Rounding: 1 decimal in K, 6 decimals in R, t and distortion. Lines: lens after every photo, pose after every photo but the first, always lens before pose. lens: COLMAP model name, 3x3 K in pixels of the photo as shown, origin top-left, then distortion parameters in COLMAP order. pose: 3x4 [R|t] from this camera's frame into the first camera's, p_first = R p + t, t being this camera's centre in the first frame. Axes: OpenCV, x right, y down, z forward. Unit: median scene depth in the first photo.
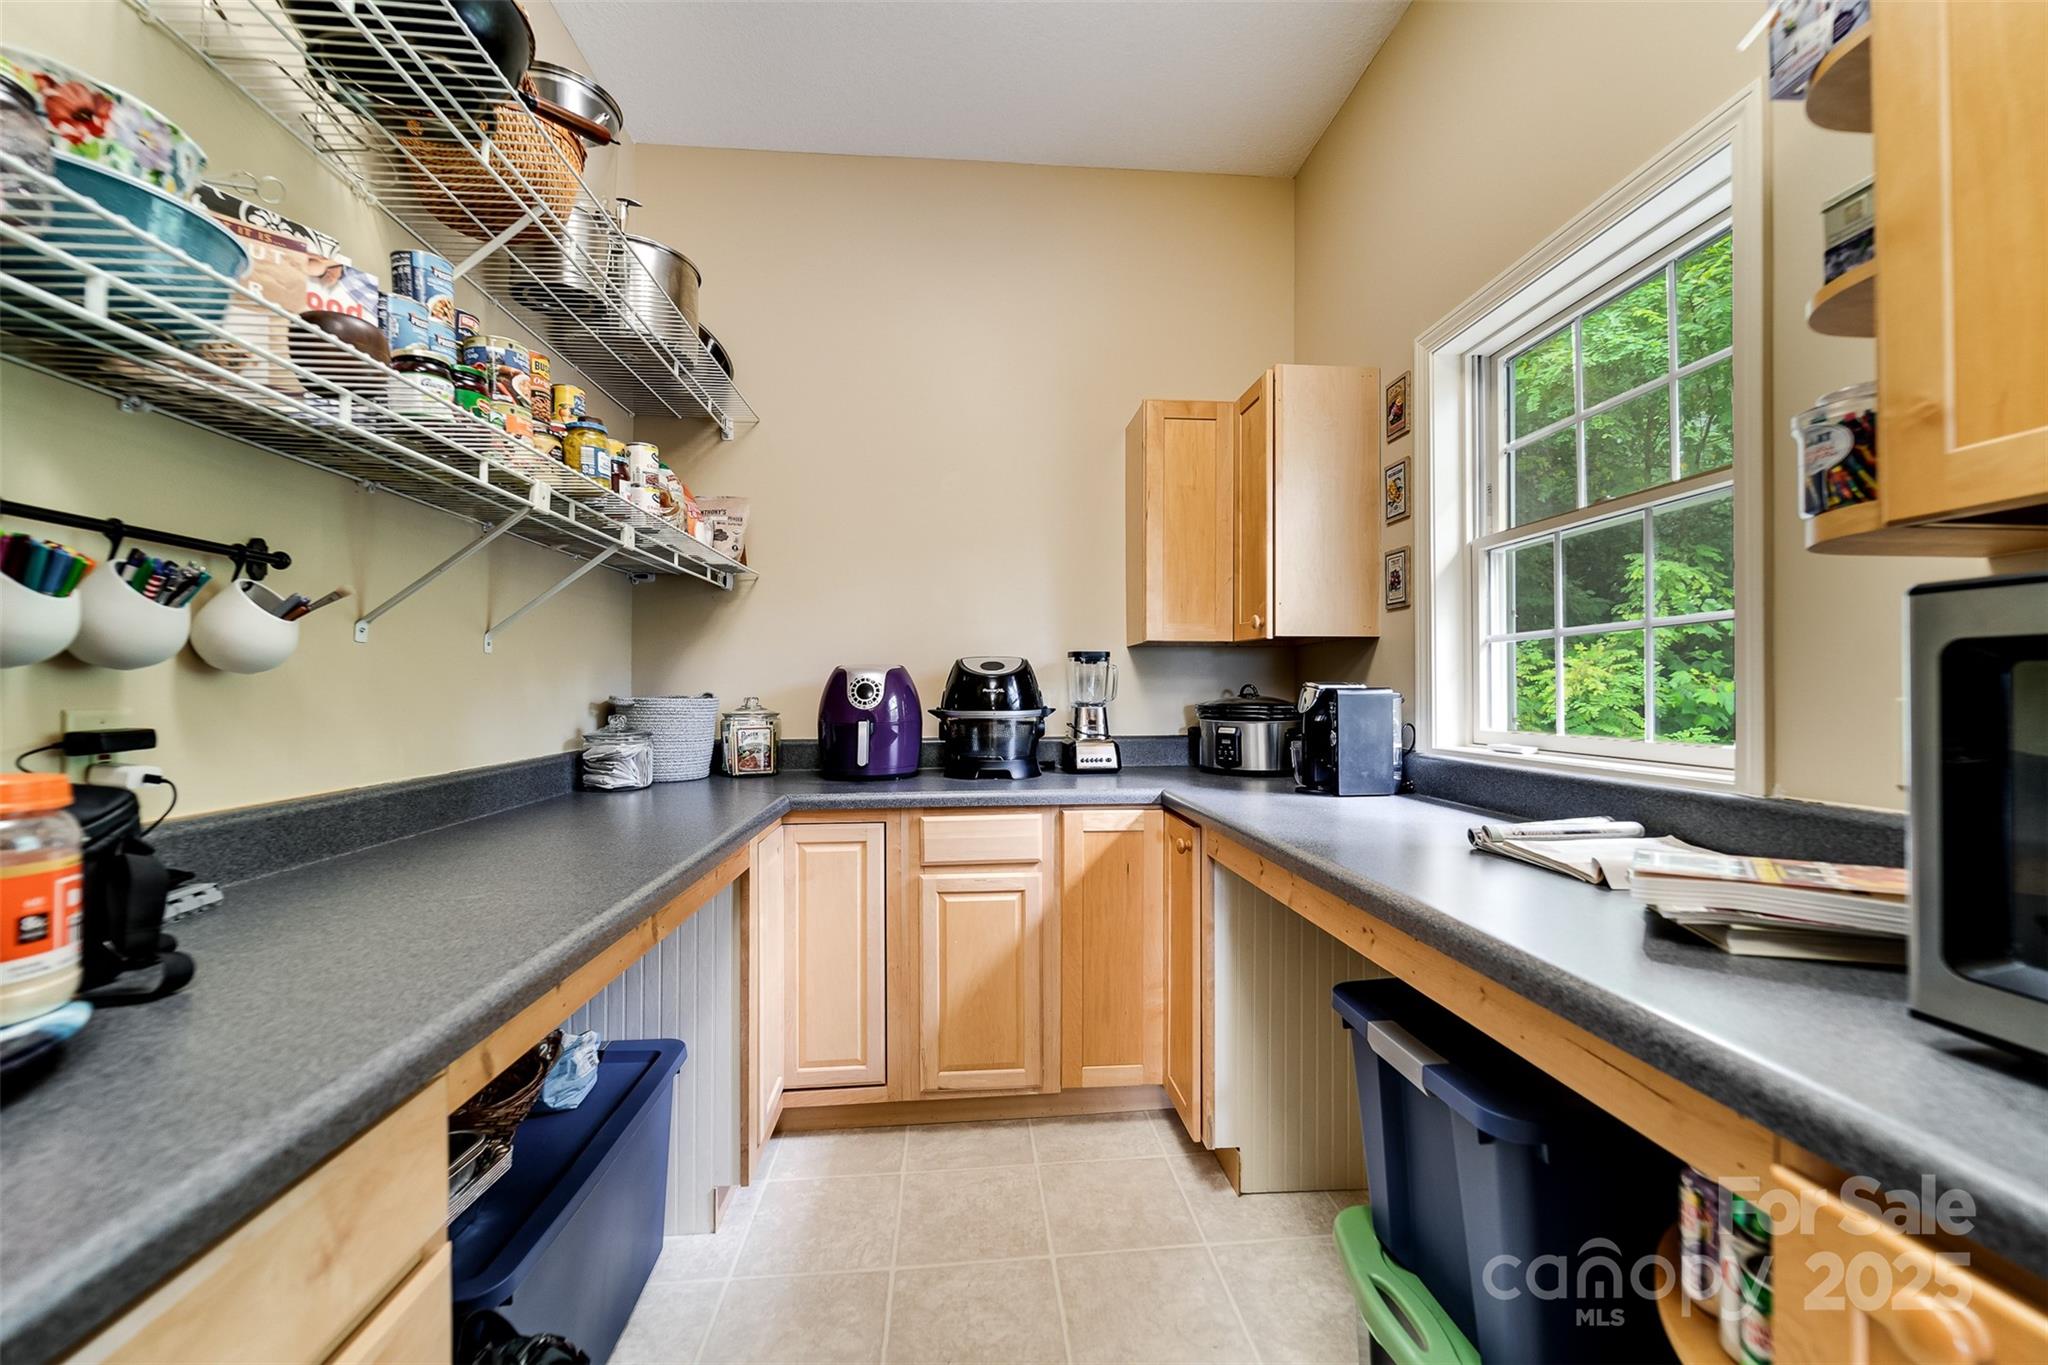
lens RADIAL K [[847.3, 0, 1024.8], [0, 847.3, 683.0], [0, 0, 1]] dist [-0.001093, -0.000862]
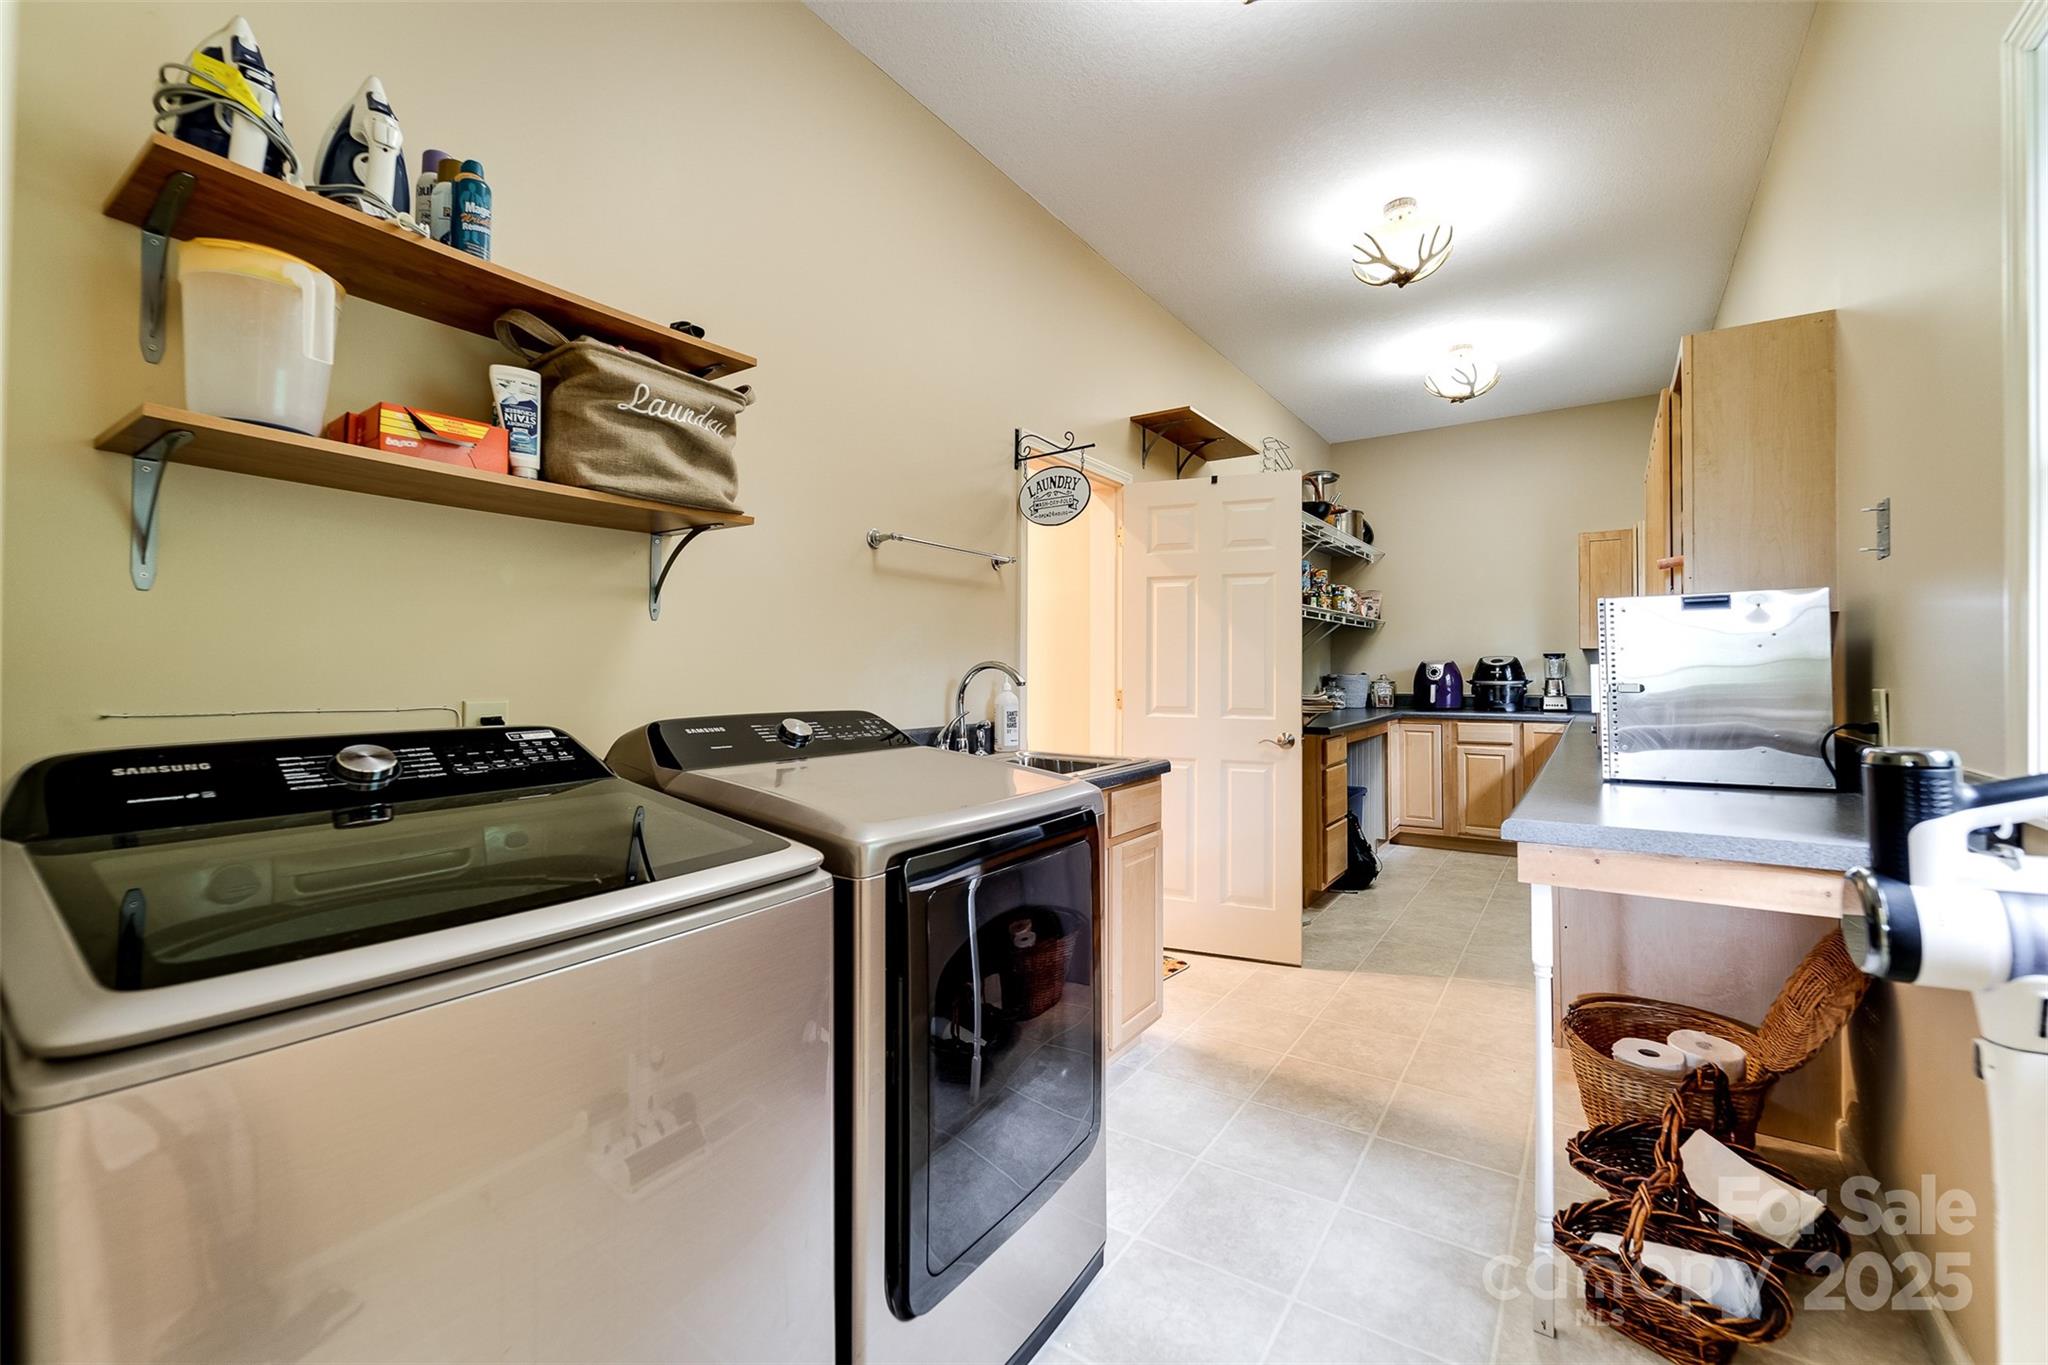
lens RADIAL K [[847.3, 0, 1024.8], [0, 847.3, 683.0], [0, 0, 1]] dist [-0.001093, -0.000862]
pose [[0.779868, 0.005973, -0.625915, 0.386753], [0.005989, 0.999838, 0.017003, -0.007374], [0.625915, -0.017009, 0.779706, -1.511767]]
